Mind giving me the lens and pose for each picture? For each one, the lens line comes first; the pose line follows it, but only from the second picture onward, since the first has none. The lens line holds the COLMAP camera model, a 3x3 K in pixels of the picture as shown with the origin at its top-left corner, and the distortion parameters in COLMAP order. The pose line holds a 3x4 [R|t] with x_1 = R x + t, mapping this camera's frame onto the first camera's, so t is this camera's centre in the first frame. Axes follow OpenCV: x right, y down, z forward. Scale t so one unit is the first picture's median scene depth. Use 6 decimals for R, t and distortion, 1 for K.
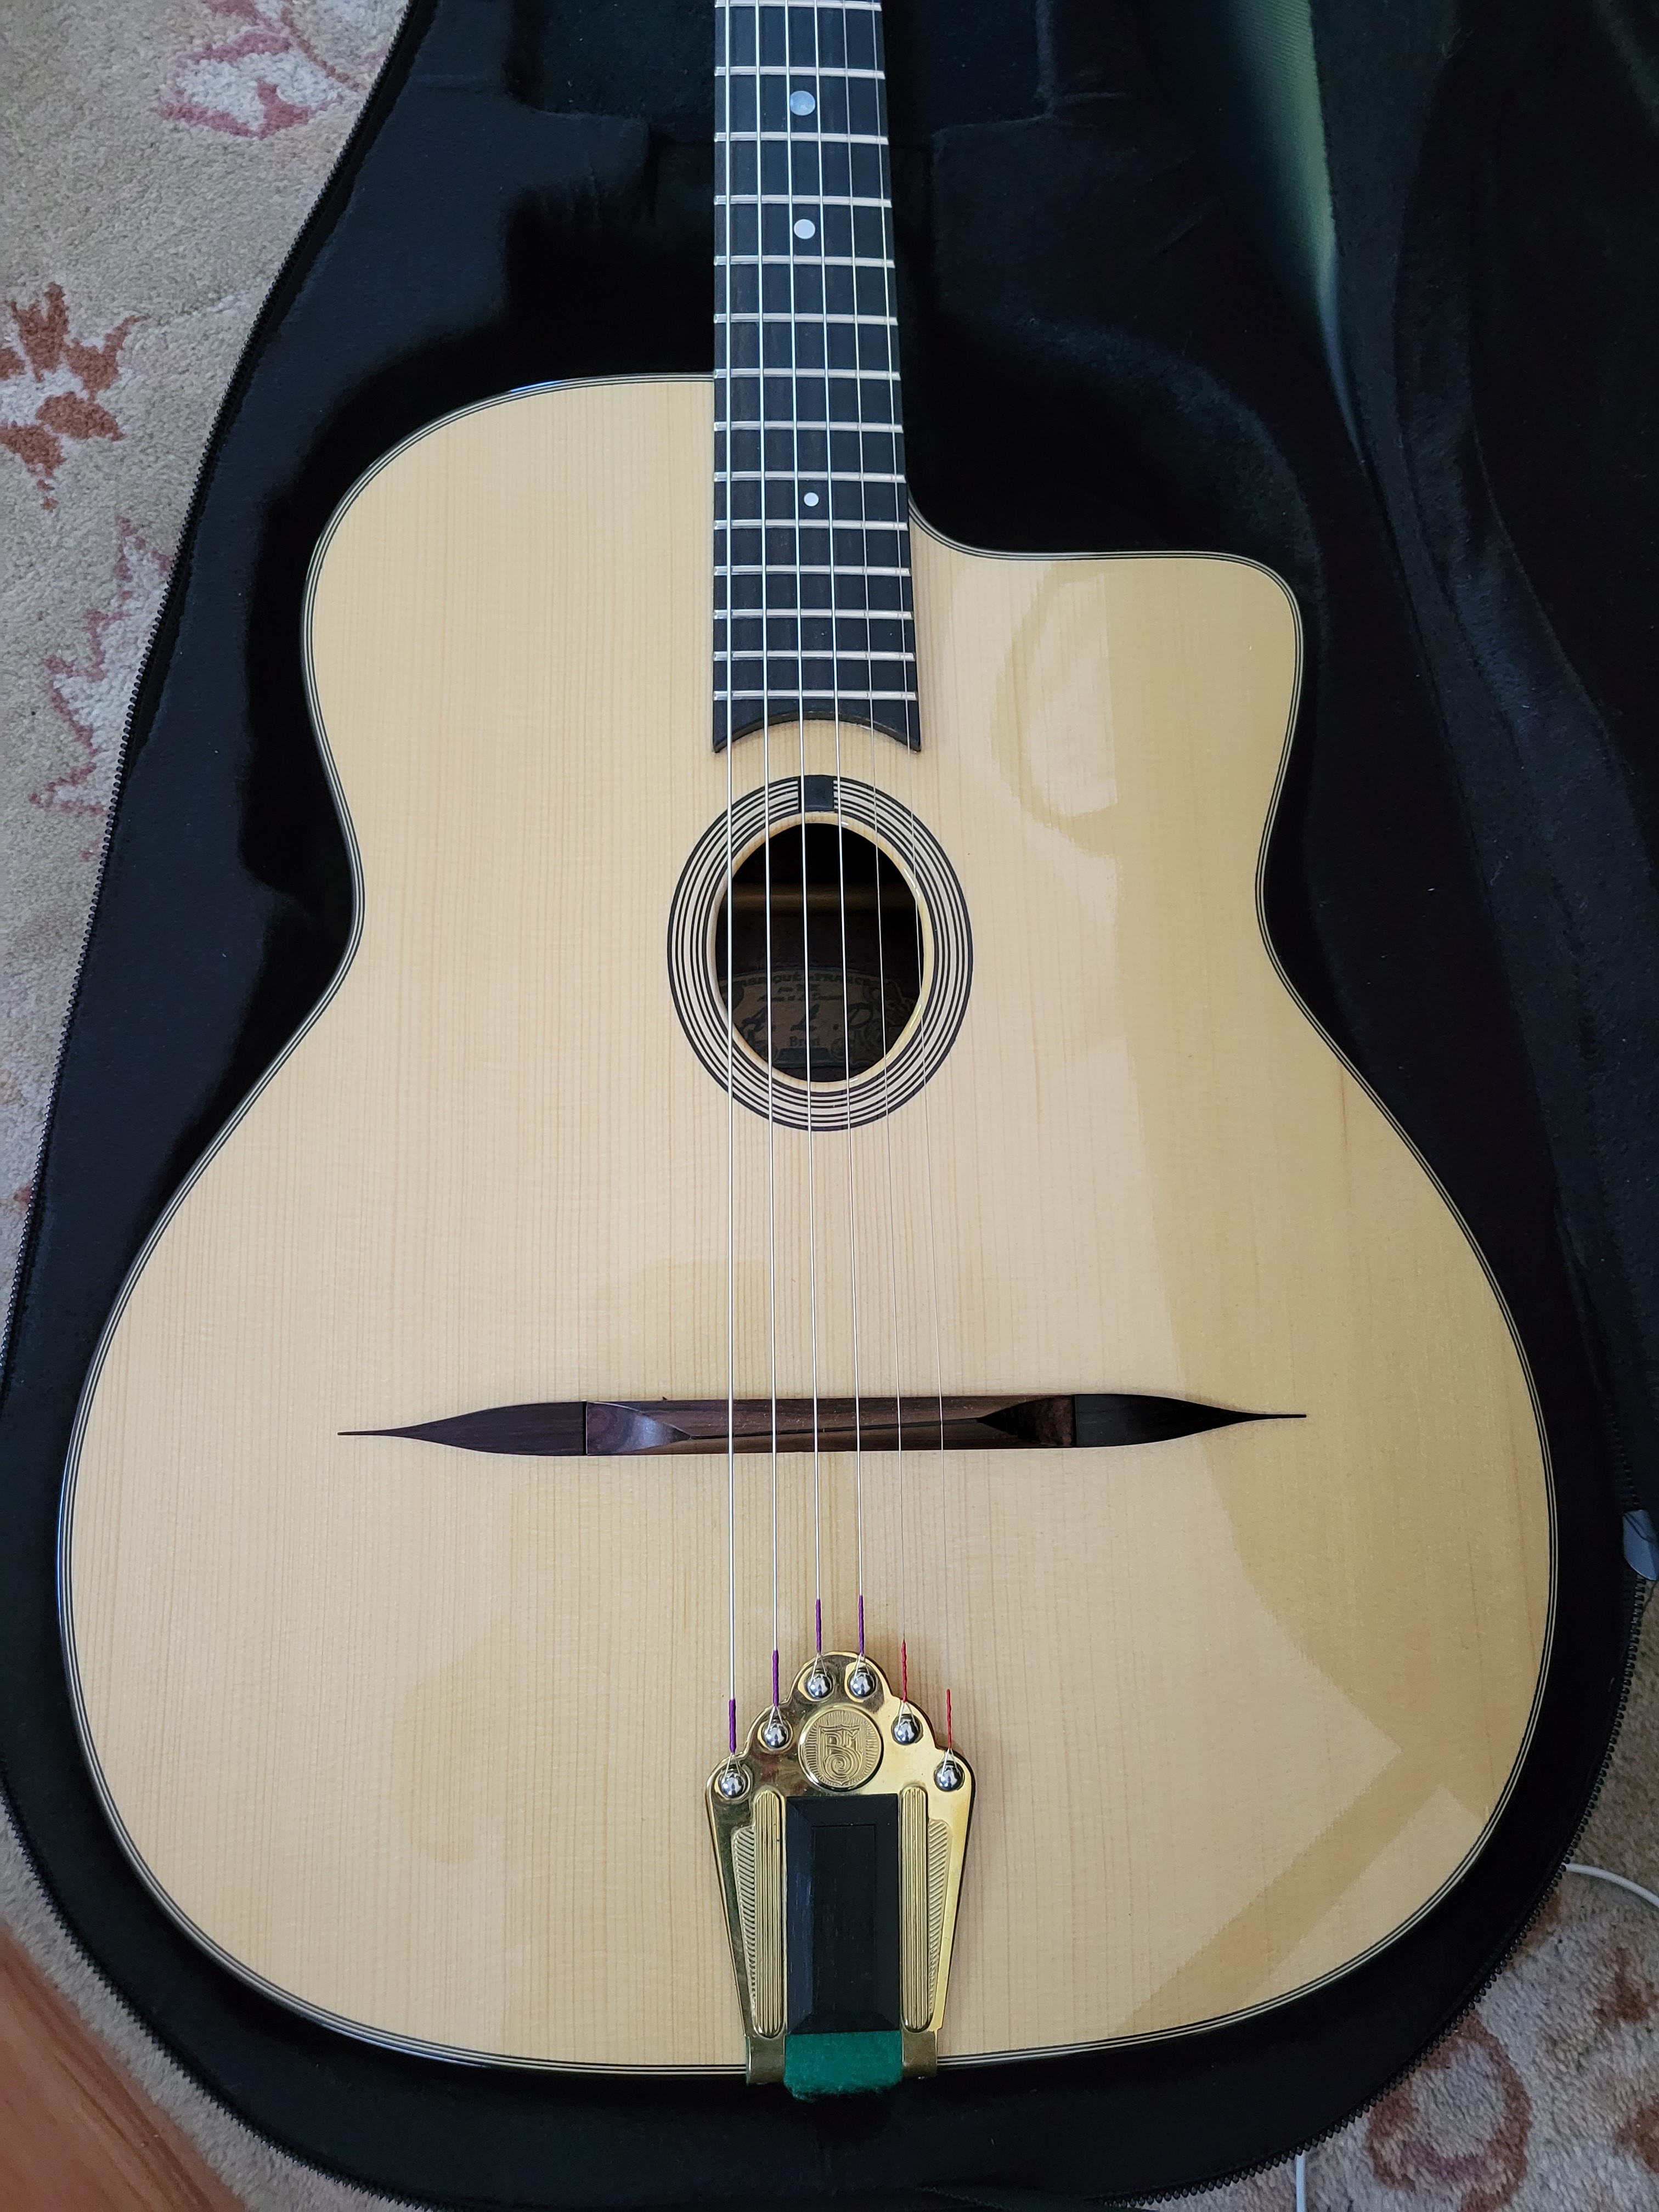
lens RADIAL K [[1632.8, 0, 840.8], [0, 1632.8, 1102.5], [0, 0, 1]] dist [0.032630, -0.020360]
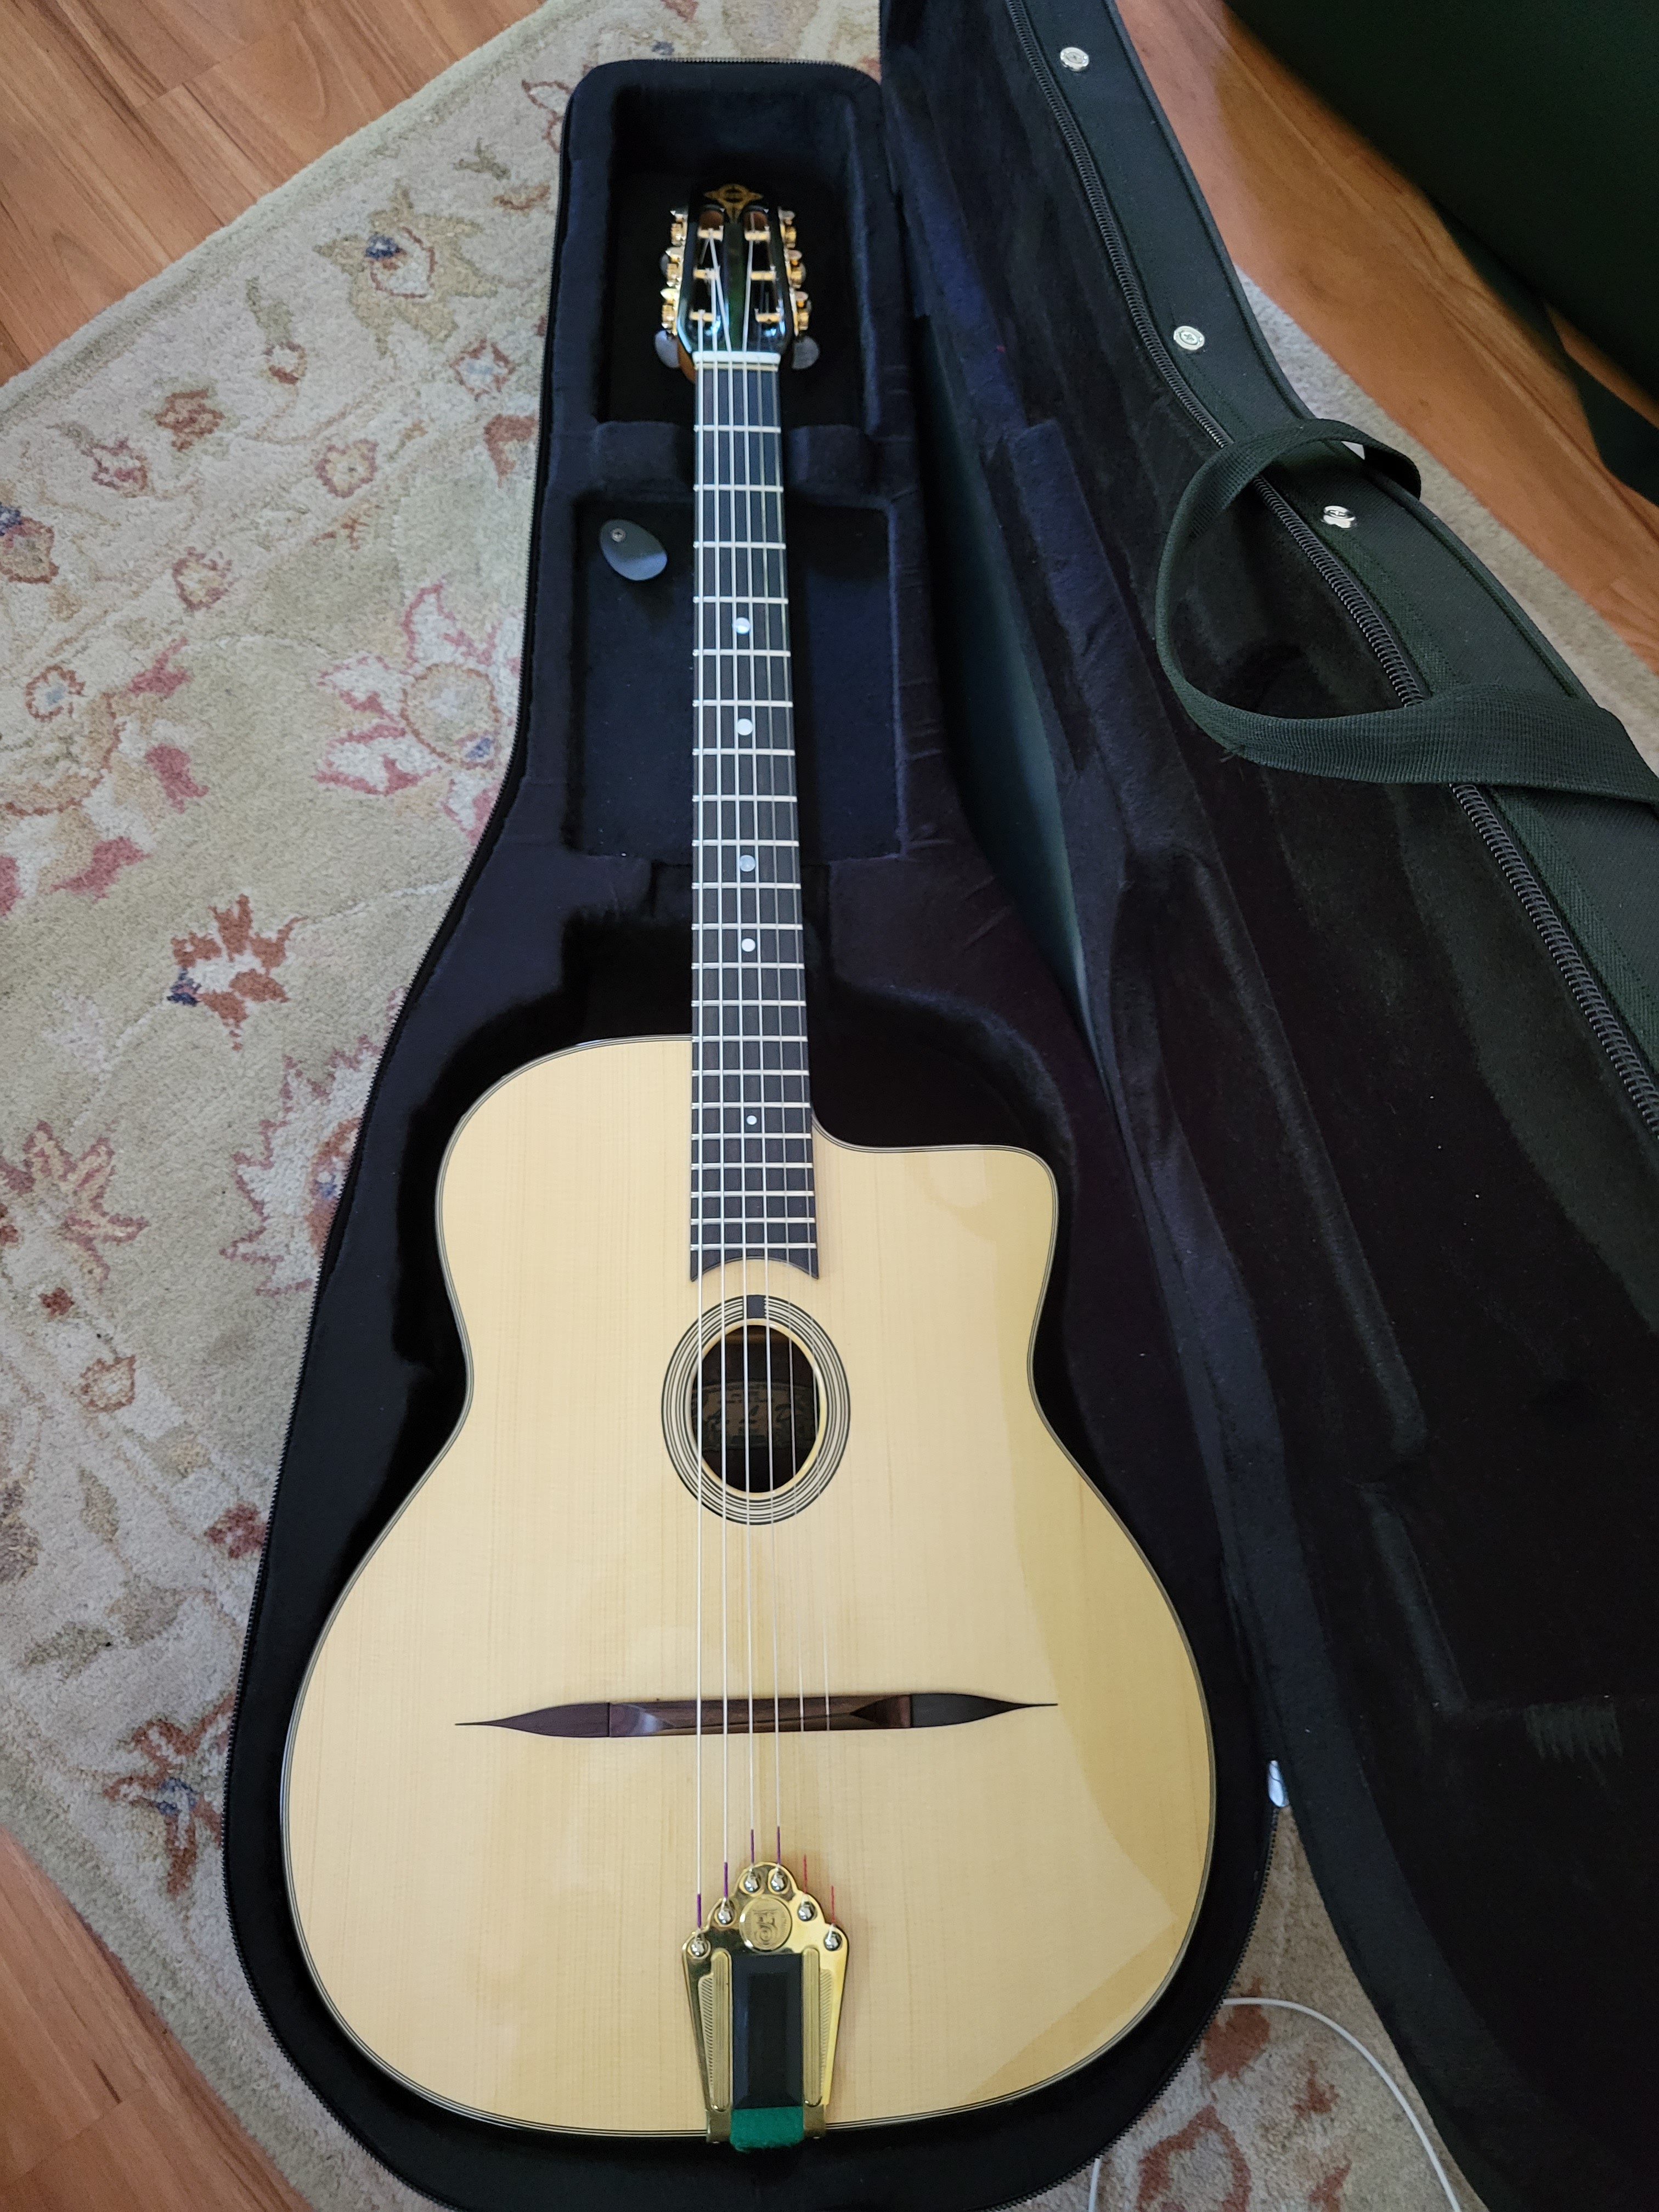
lens RADIAL K [[1632.8, 0, 840.4], [0, 1632.8, 1113.3], [0, 0, 1]] dist [0.032630, -0.020360]
pose [[0.999827, -0.001571, 0.018525, 0.038273], [0.003093, 0.996590, -0.082459, -0.230969], [-0.018332, 0.082502, 0.996422, -0.585502]]
